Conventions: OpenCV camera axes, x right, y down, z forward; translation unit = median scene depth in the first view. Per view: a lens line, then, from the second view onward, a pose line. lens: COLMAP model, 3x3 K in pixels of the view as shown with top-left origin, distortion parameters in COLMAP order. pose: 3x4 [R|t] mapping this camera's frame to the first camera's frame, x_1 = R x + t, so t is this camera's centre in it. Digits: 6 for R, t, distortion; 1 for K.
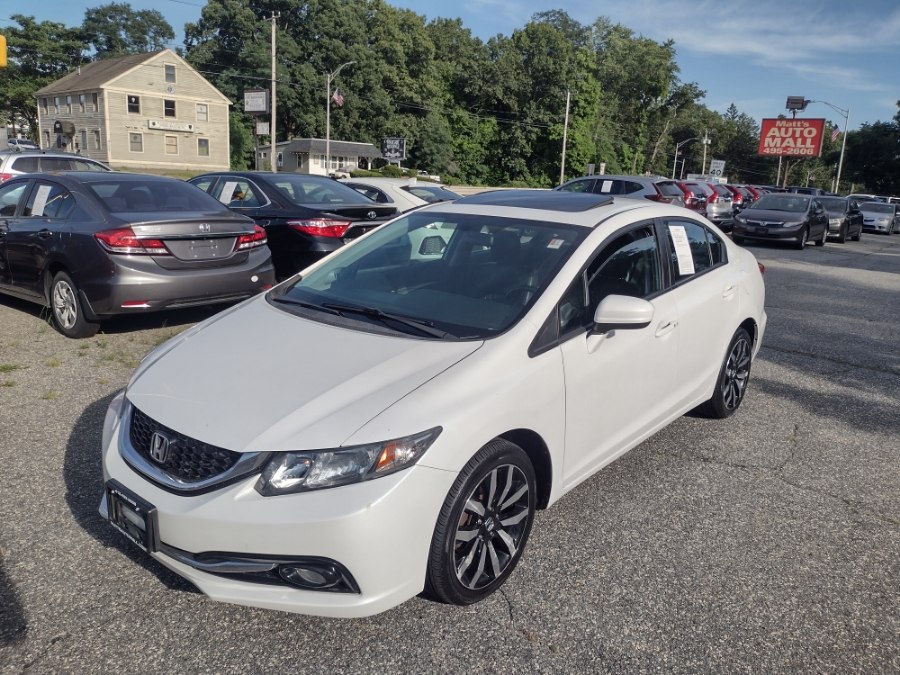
lens RADIAL K [[689.3, 0, 433.6], [0, 689.3, 333.9], [0, 0, 1]] dist [0.047243, -0.062232]
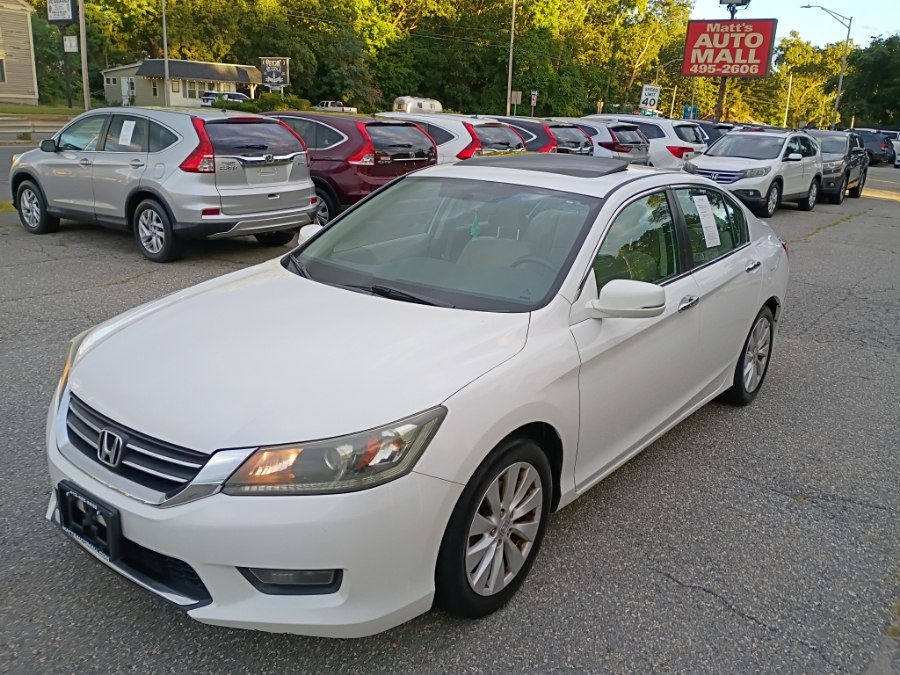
lens RADIAL K [[780.3, 0, 437.6], [0, 780.3, 334.2], [0, 0, 1]] dist [0.060694, -0.079892]
pose [[0.999349, -0.014505, 0.033027, 0.083664], [0.012620, 0.998318, 0.056591, -0.022087], [-0.033792, -0.056137, 0.997851, 0.096143]]
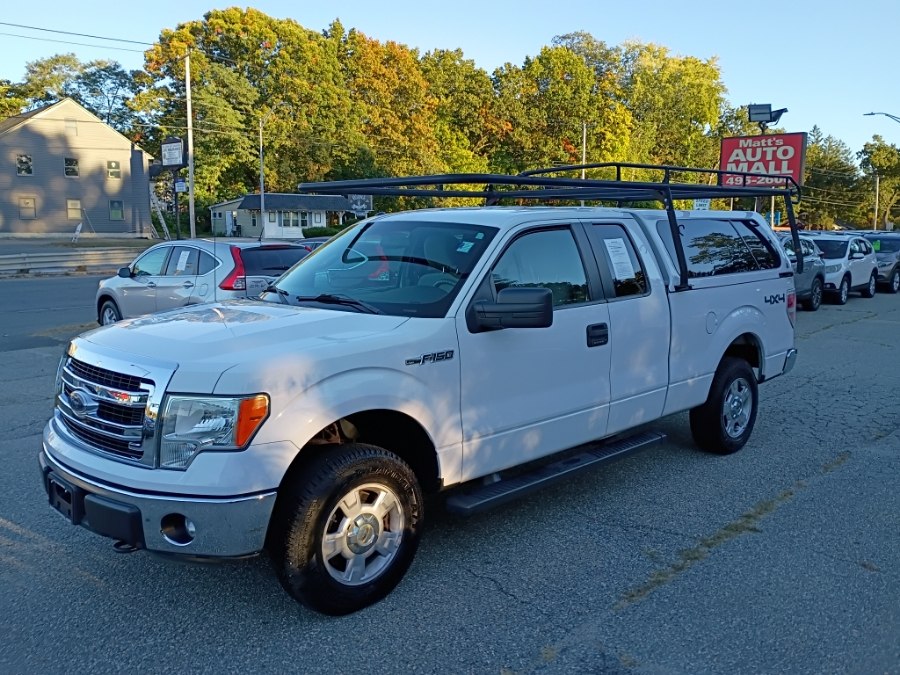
lens RADIAL K [[769.5, 0, 434.0], [0, 769.5, 338.3], [0, 0, 1]] dist [0.062114, -0.068771]
pose [[0.995805, -0.033312, -0.085218, 0.099147], [0.026324, 0.996297, -0.081849, -0.019026], [0.087629, 0.079262, 0.992995, 0.080729]]
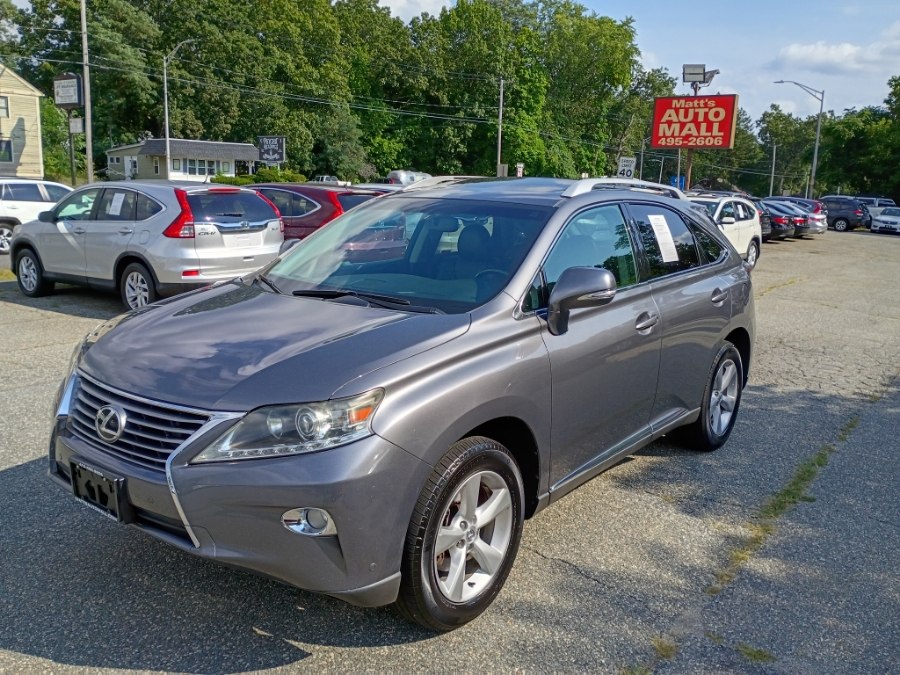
lens RADIAL K [[779.7, 0, 427.4], [0, 779.7, 330.8], [0, 0, 1]] dist [0.056531, -0.069649]
pose [[0.999461, -0.021492, 0.024829, 0.089064], [0.022371, 0.999112, -0.035700, -0.019347], [-0.024040, 0.036236, 0.999054, 0.086719]]
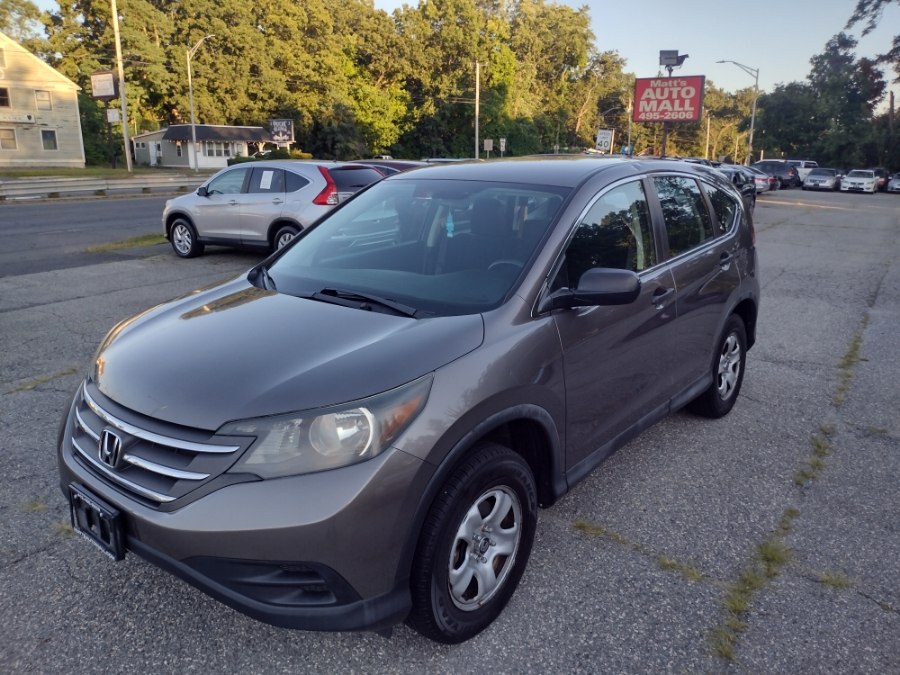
lens RADIAL K [[686.3, 0, 436.8], [0, 686.3, 335.3], [0, 0, 1]] dist [0.032644, -0.055851]
pose [[0.995973, -0.061633, 0.065111, 0.065774], [0.059640, 0.997703, 0.032122, -0.016288], [-0.066941, -0.028109, 0.997361, 0.070944]]
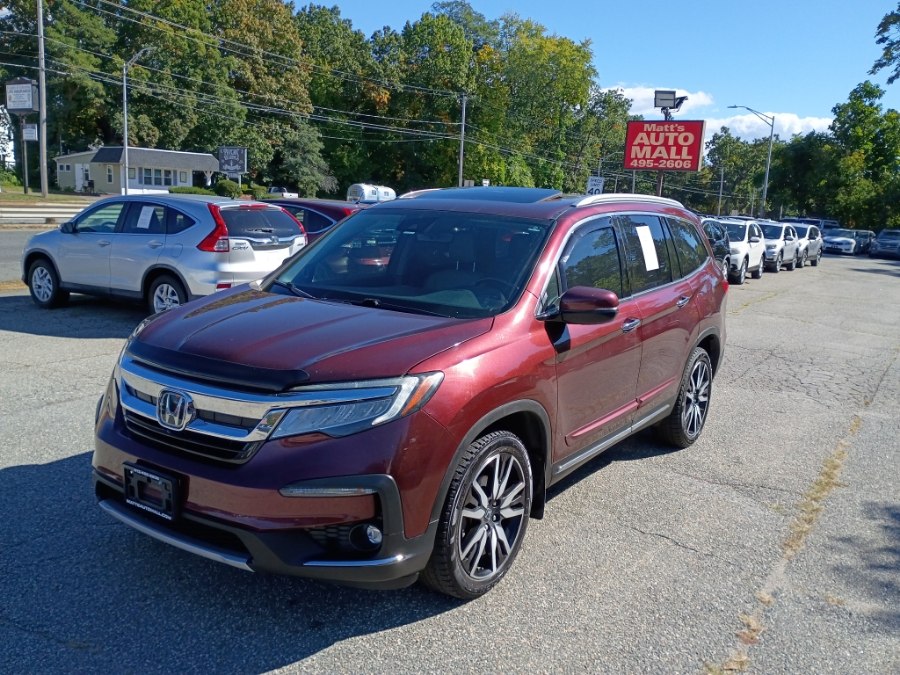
lens RADIAL K [[789.6, 0, 450.0], [0, 789.6, 337.5], [0, 0, 1]] dist [0.051896, -0.063391]
pose [[0.993579, -0.018130, 0.111675, 0.077376], [0.023275, 0.998719, -0.044937, -0.018656], [-0.110717, 0.047248, 0.992728, 0.079464]]
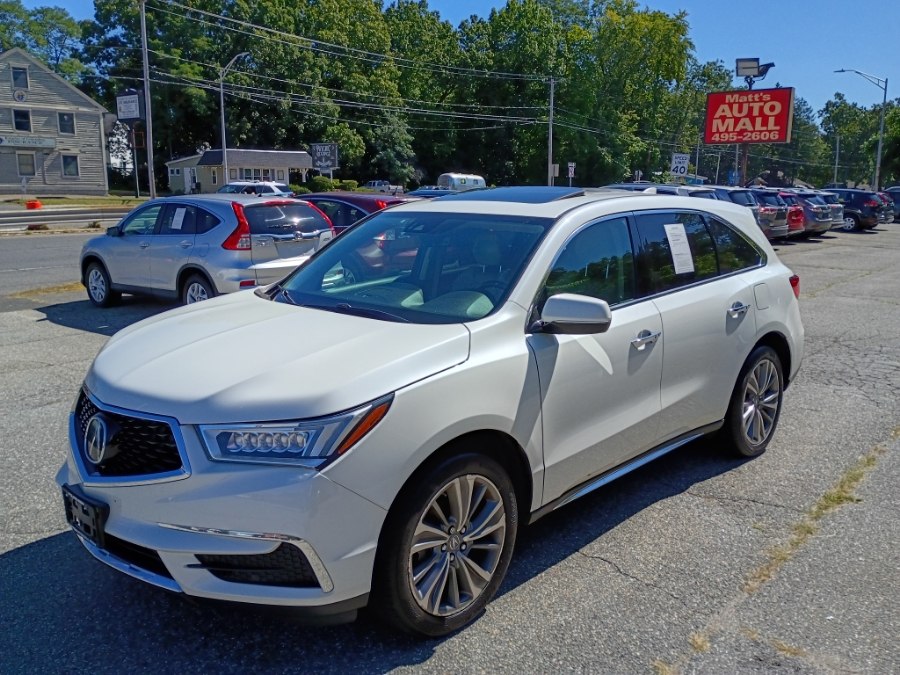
lens RADIAL K [[780.7, 0, 428.2], [0, 780.7, 330.8], [0, 0, 1]] dist [0.034854, -0.016736]
pose [[0.998384, -0.036813, -0.043283, 0.089840], [0.035082, 0.998580, -0.040088, -0.019670], [0.044697, 0.038504, 0.998258, 0.084284]]
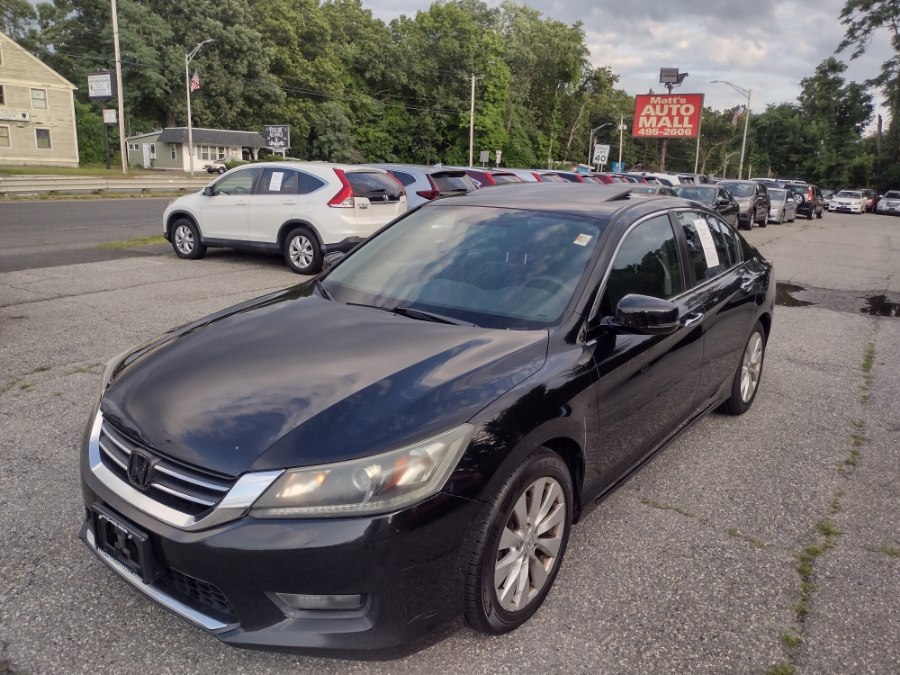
lens RADIAL K [[686.3, 0, 436.8], [0, 686.3, 335.3], [0, 0, 1]] dist [0.032644, -0.055851]
pose [[0.995634, -0.037528, 0.085466, 0.059470], [0.036098, 0.999182, 0.018224, -0.014895], [-0.086080, -0.015060, 0.996174, 0.068572]]
